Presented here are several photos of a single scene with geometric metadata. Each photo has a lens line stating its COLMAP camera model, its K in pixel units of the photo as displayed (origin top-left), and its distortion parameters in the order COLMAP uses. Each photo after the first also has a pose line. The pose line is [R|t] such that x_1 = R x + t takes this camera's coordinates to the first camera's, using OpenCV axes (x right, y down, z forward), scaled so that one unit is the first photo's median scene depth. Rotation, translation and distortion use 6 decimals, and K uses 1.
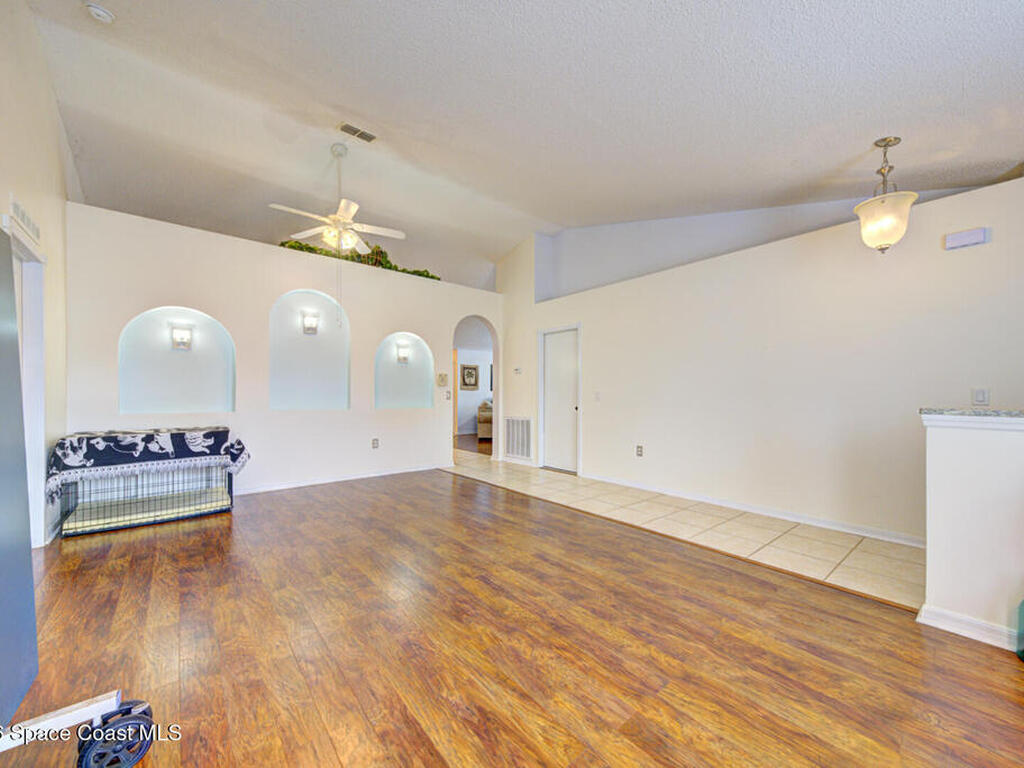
lens RADIAL K [[396.4, 0, 507.5], [0, 396.4, 393.8], [0, 0, 1]] dist [0.017347, -0.000088]
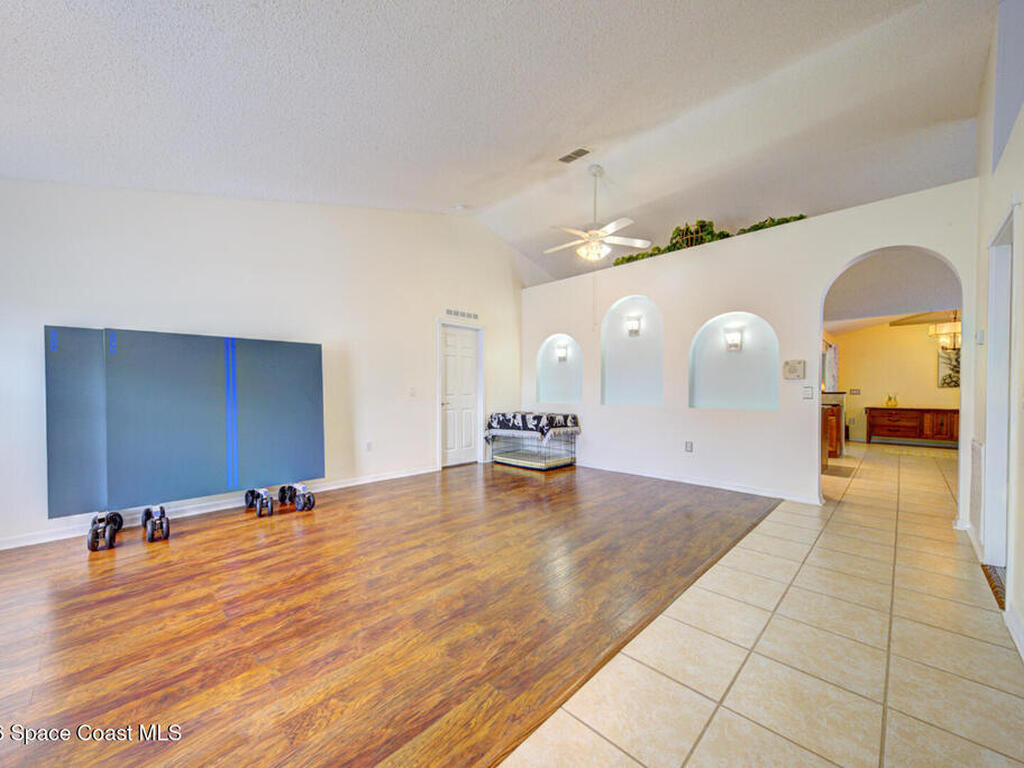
lens RADIAL K [[402.0, 0, 520.5], [0, 402.0, 393.6], [0, 0, 1]] dist [0.027468, -0.000571]
pose [[0.110235, 0.007922, -0.993874, 1.152049], [0.006221, 0.999943, 0.008661, -0.005676], [0.993886, -0.007138, 0.110179, 1.139399]]
